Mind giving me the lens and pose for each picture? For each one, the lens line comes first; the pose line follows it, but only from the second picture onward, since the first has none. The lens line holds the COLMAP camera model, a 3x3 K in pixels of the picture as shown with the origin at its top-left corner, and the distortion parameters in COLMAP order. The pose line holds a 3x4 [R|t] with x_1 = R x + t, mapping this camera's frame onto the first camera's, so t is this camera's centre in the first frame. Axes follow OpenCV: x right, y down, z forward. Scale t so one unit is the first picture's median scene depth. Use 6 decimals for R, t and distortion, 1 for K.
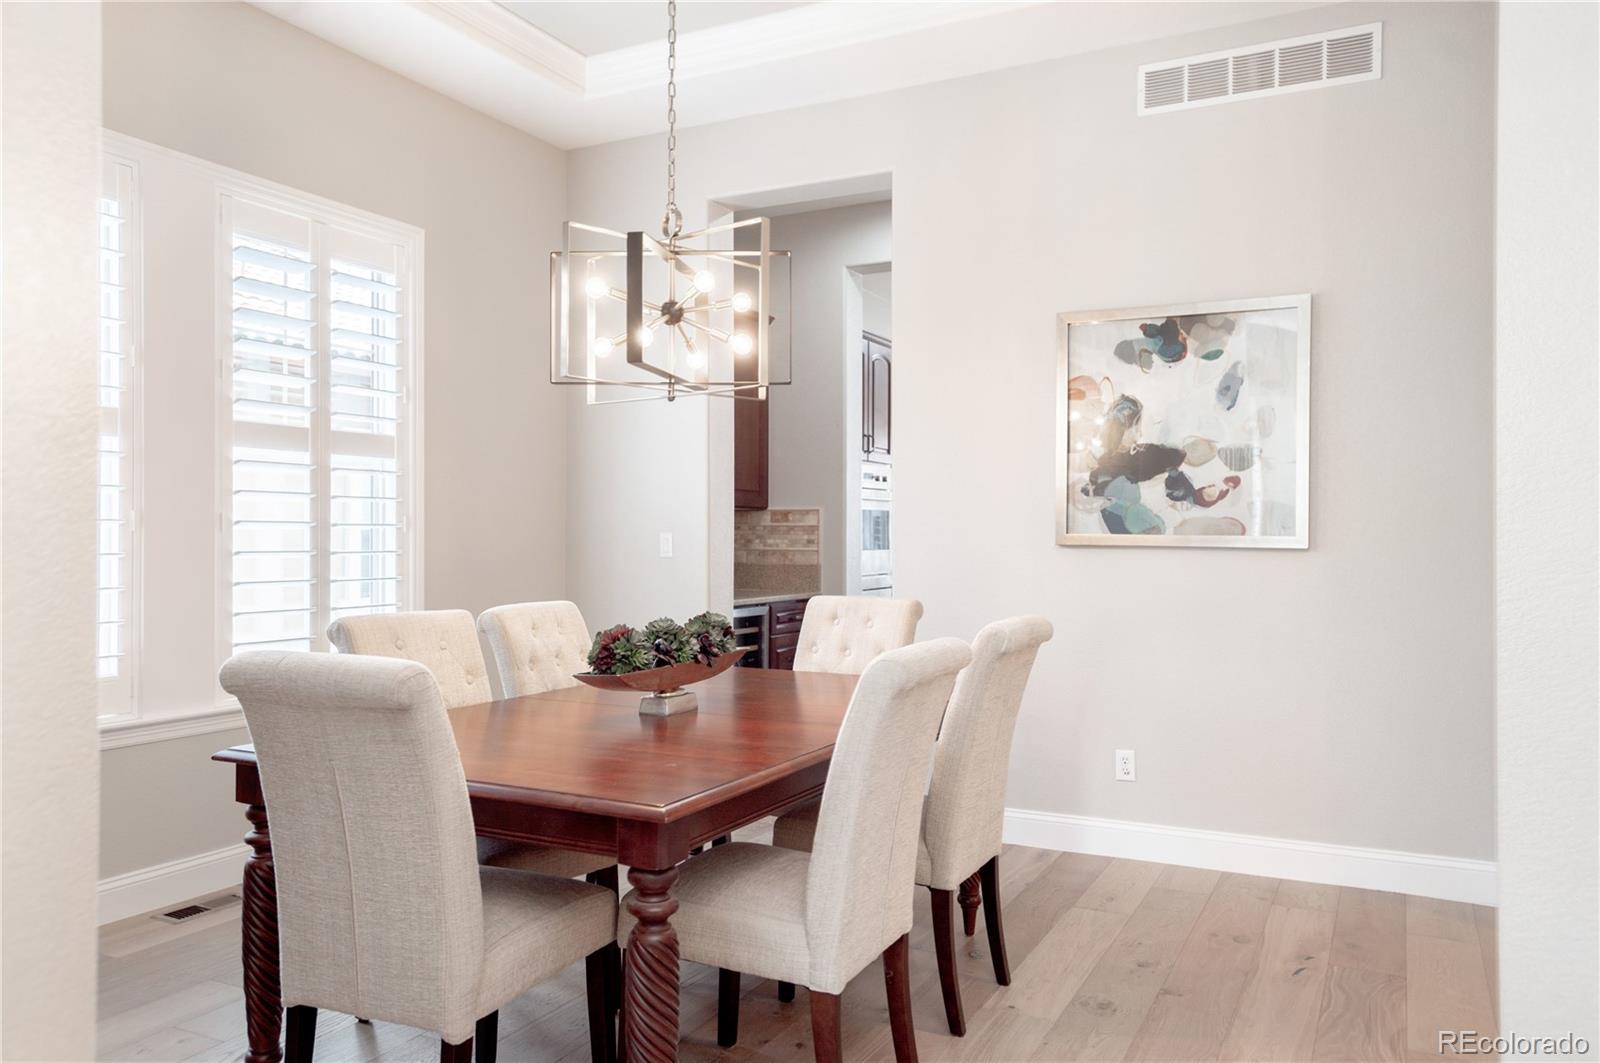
lens RADIAL K [[1173.1, 0, 770.3], [0, 1173.1, 527.4], [0, 0, 1]] dist [0.001575, 0.005819]
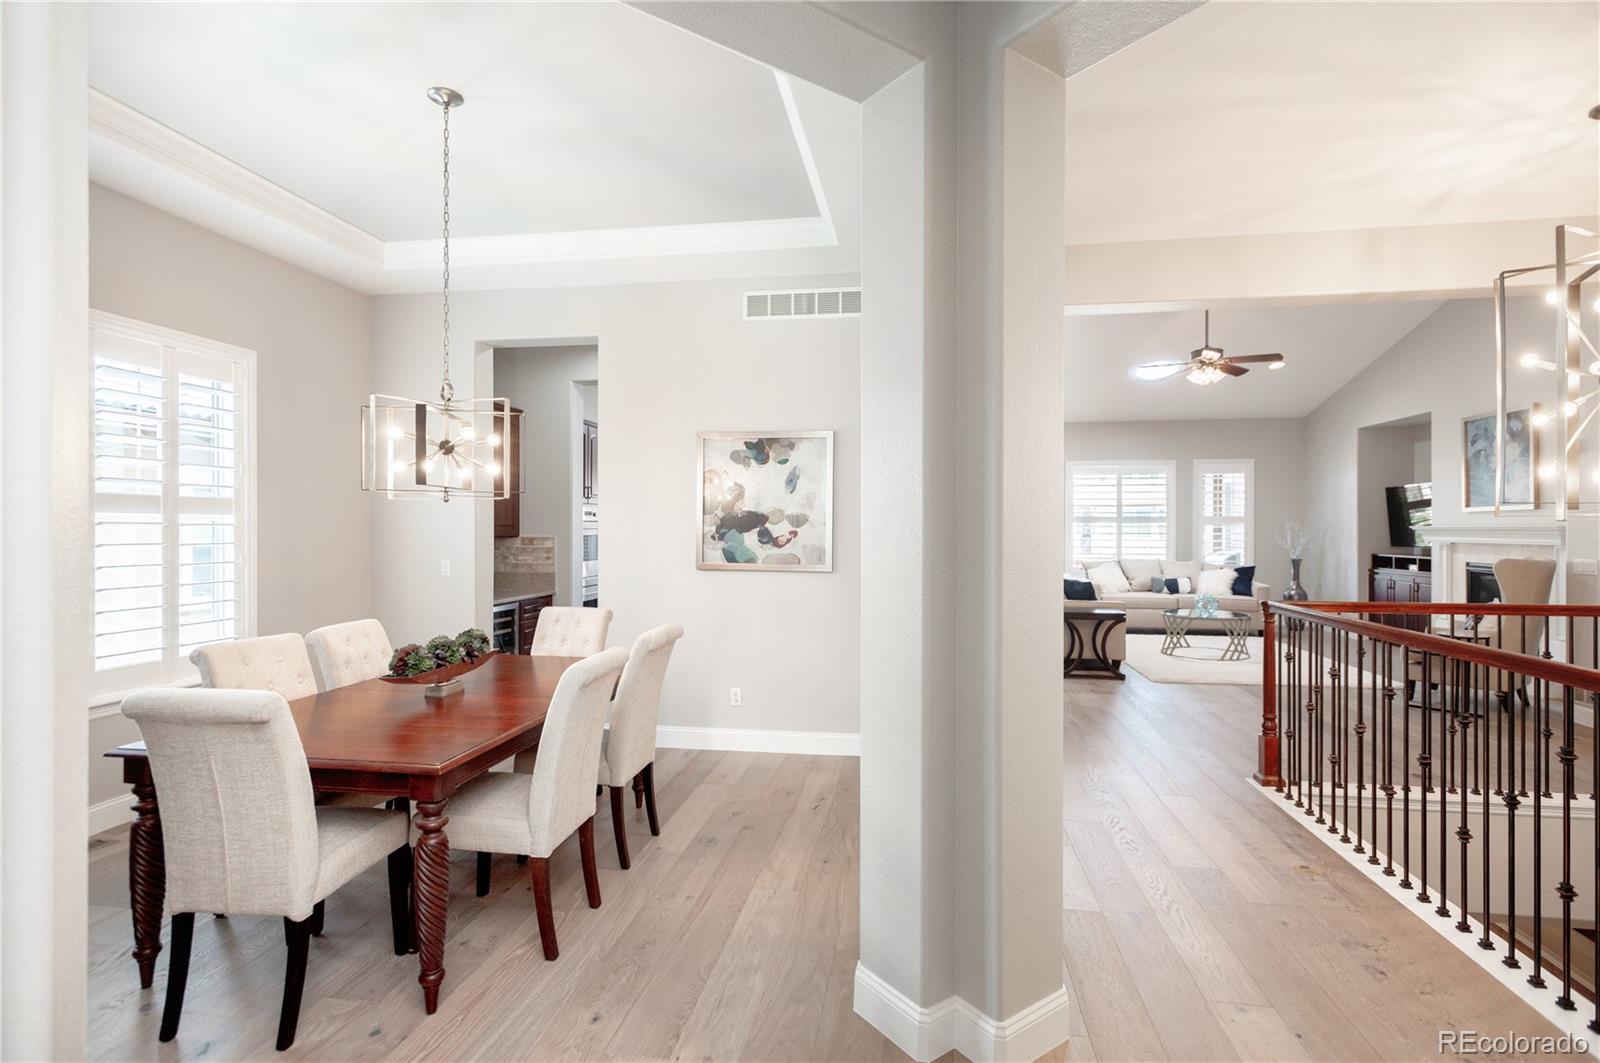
lens RADIAL K [[784.0, 0, 799.7], [0, 784.0, 528.8], [0, 0, 1]] dist [0.004673, 0.000127]
pose [[0.945154, -0.000375, 0.326626, 0.015596], [-0.002365, 0.999965, 0.007992, -0.055499], [-0.326617, -0.008326, 0.945120, -0.122670]]
